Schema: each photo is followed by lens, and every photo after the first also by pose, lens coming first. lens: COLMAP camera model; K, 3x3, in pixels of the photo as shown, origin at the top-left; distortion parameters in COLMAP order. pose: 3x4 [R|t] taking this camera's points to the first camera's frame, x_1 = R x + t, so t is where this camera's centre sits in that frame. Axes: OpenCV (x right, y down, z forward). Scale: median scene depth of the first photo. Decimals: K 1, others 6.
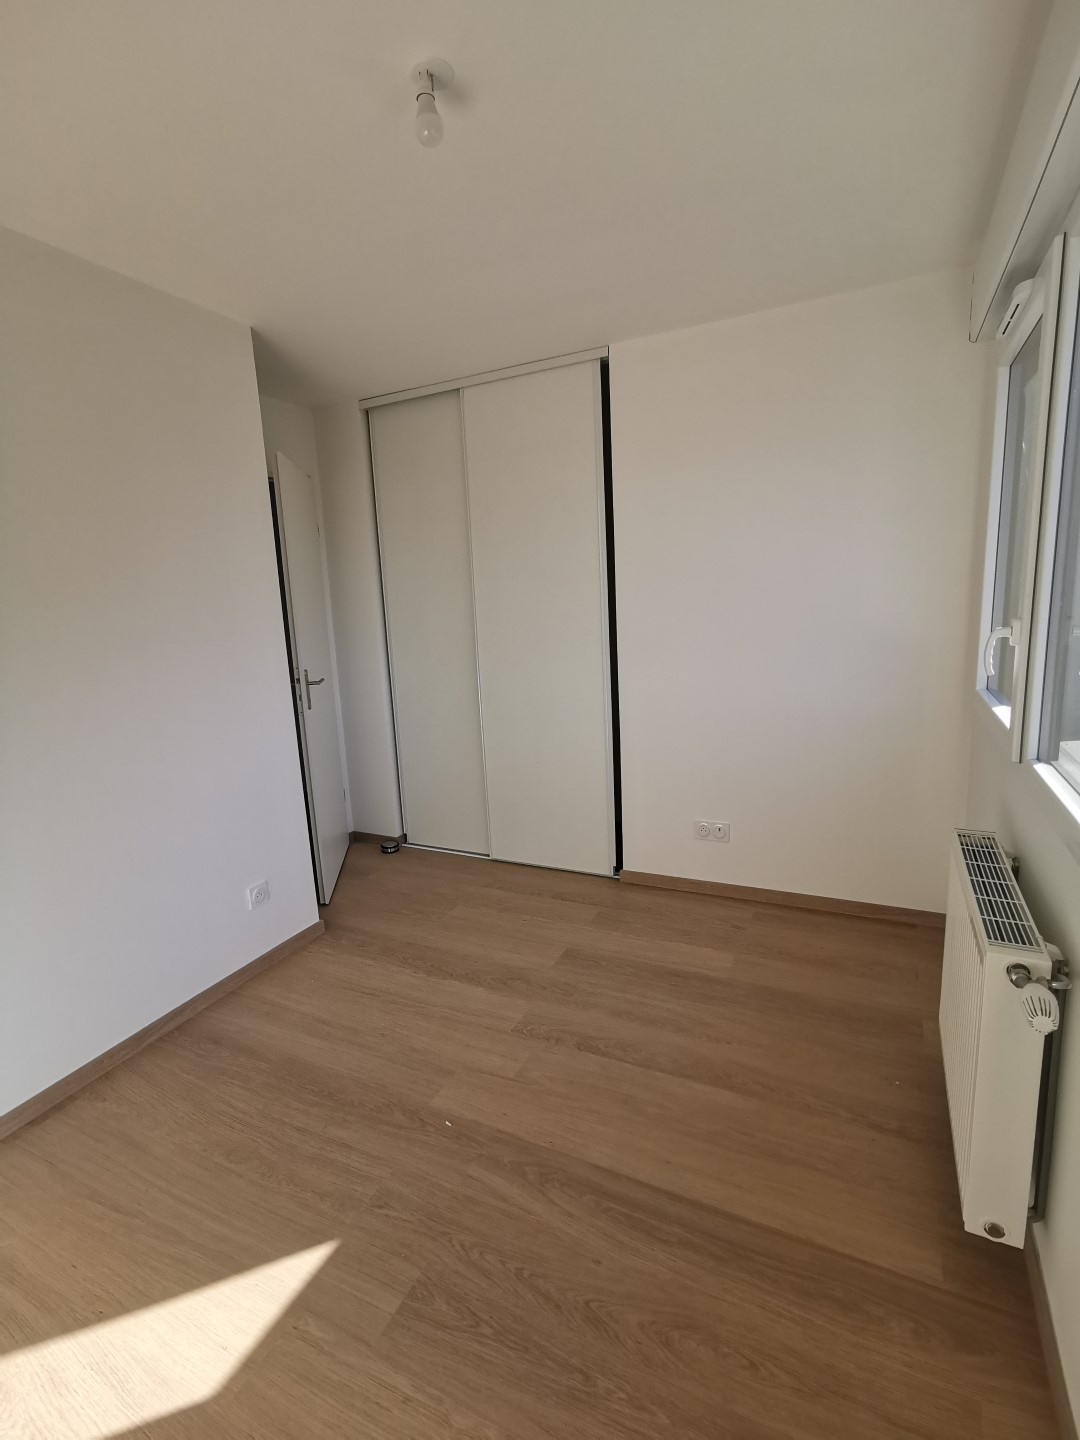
lens RADIAL K [[691.8, 0, 540.0], [0, 691.8, 720.0], [0, 0, 1]] dist [-0.053612, 0.047315]
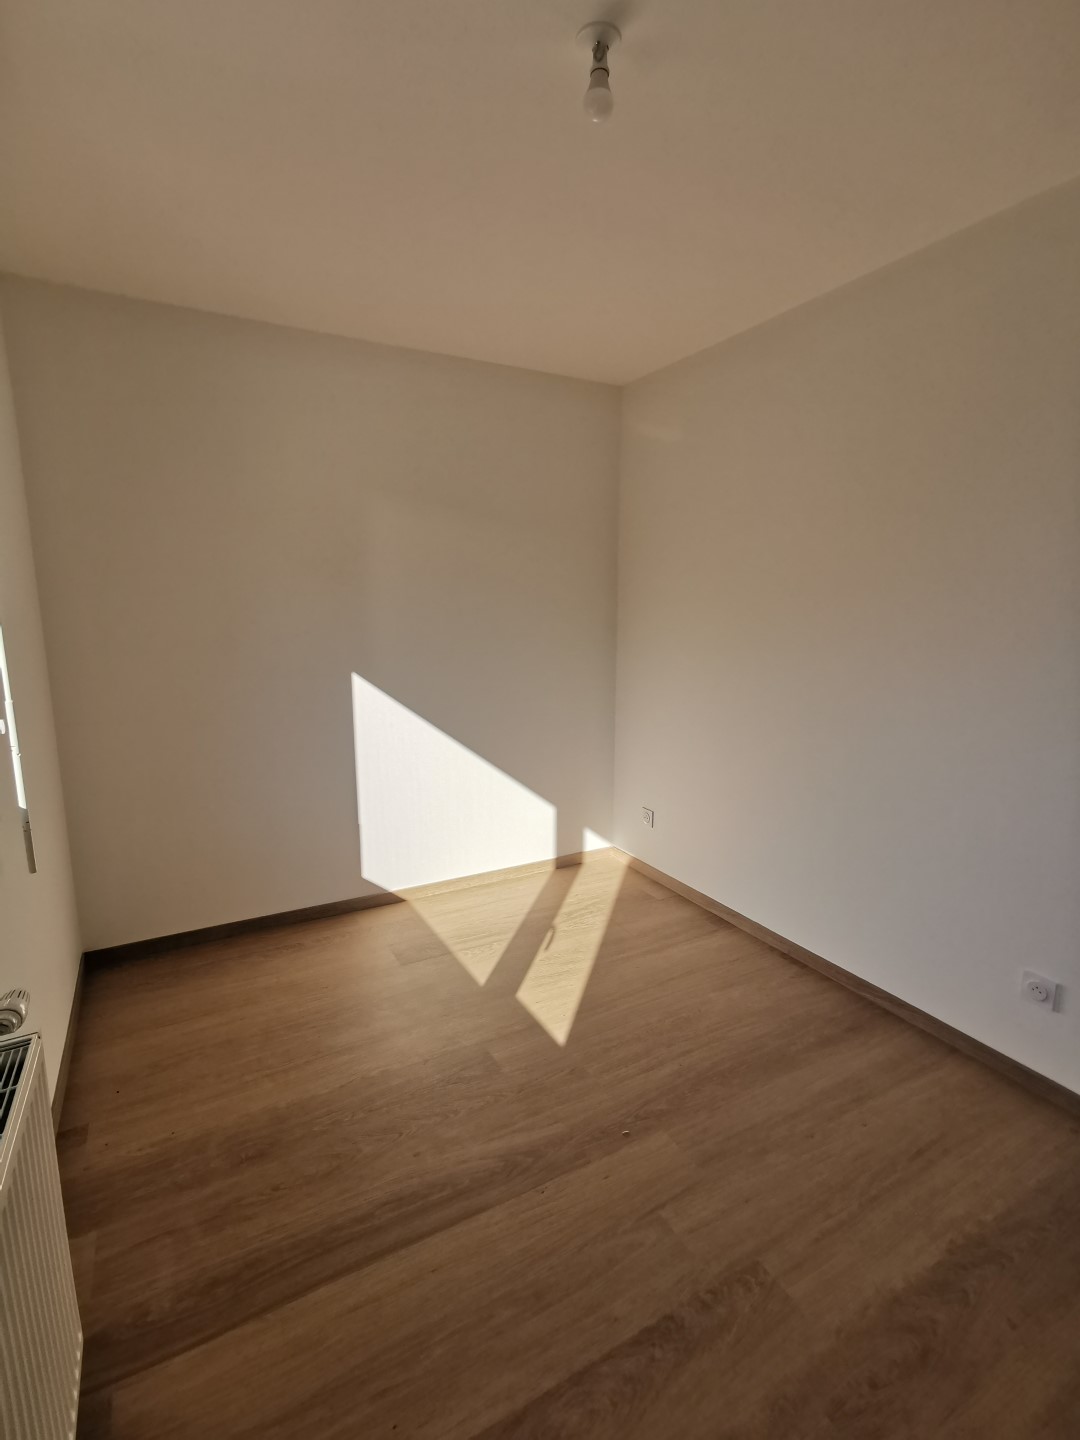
lens RADIAL K [[691.8, 0, 540.0], [0, 691.8, 720.0], [0, 0, 1]] dist [-0.053612, 0.047315]
pose [[-0.569591, 0.193505, -0.798825, 0.659319], [-0.125142, 0.940144, 0.316969, -0.284643], [0.812345, 0.280510, -0.511282, 1.347501]]
